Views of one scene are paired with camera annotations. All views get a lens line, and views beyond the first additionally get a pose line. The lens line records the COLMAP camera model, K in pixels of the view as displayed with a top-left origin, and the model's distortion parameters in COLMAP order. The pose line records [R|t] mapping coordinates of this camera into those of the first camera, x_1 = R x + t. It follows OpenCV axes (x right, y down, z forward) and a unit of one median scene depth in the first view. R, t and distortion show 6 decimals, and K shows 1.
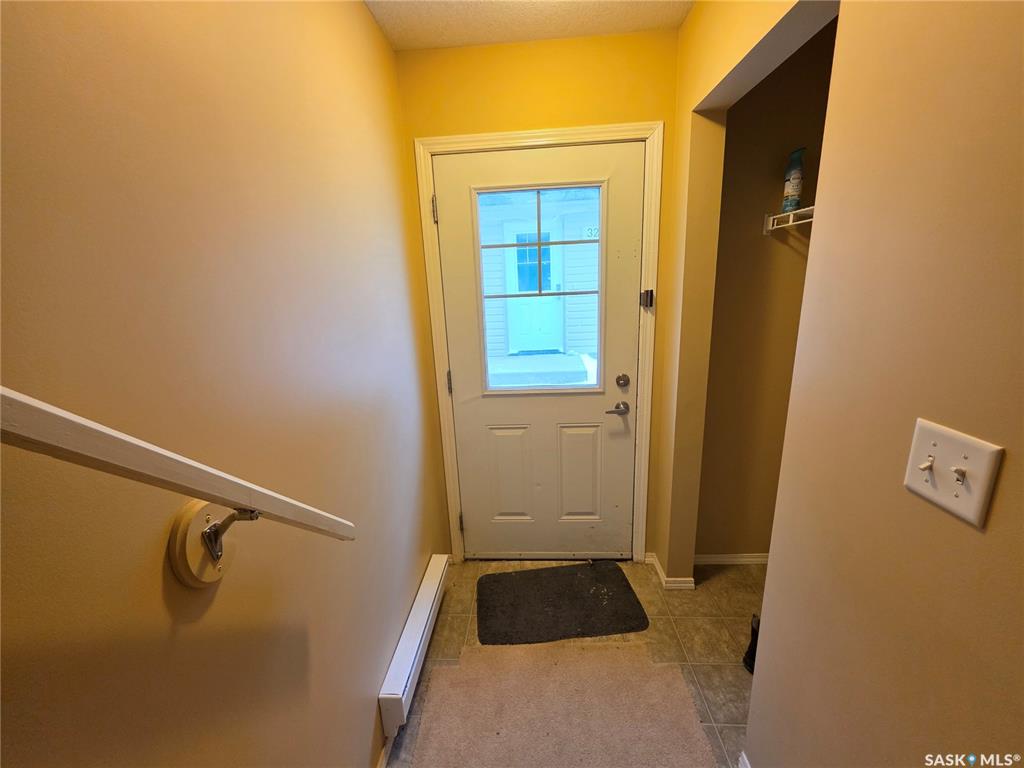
lens RADIAL K [[409.1, 0, 512.0], [0, 409.1, 384.0], [0, 0, 1]] dist [0.001033, -0.000010]
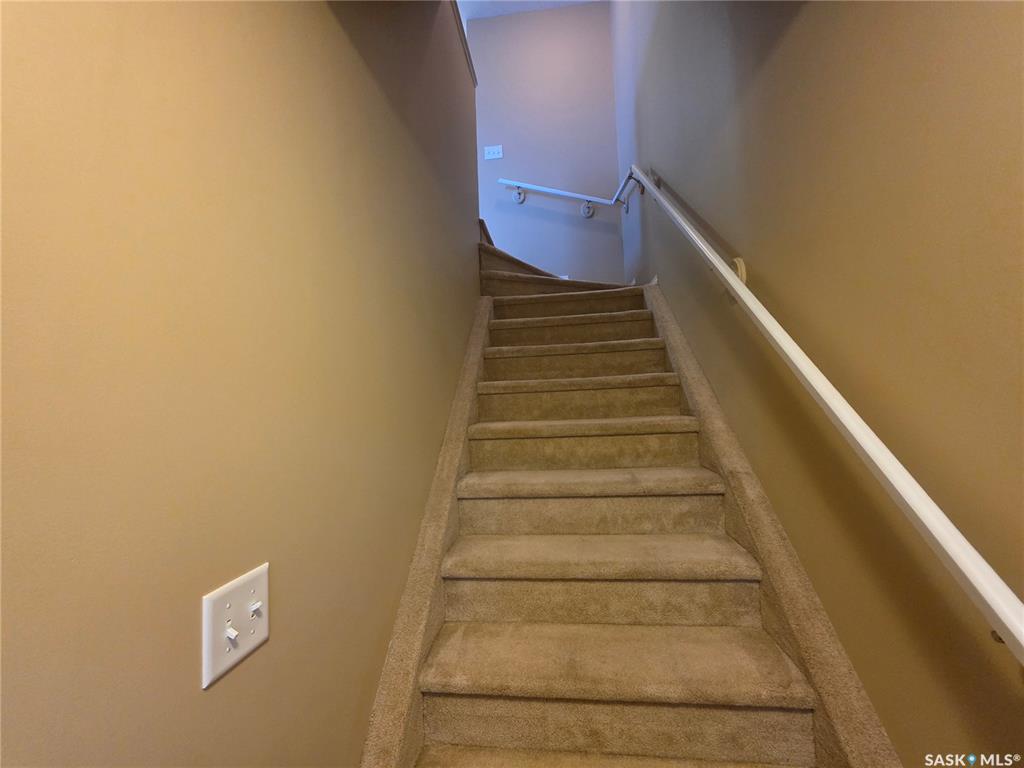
lens RADIAL K [[409.1, 0, 512.0], [0, 409.1, 384.0], [0, 0, 1]] dist [0.001033, -0.000010]
pose [[-0.993906, 0.088781, 0.065331, 0.280623], [0.099581, 0.977333, 0.186824, -0.467485], [-0.047263, 0.192192, -0.980219, 1.812502]]
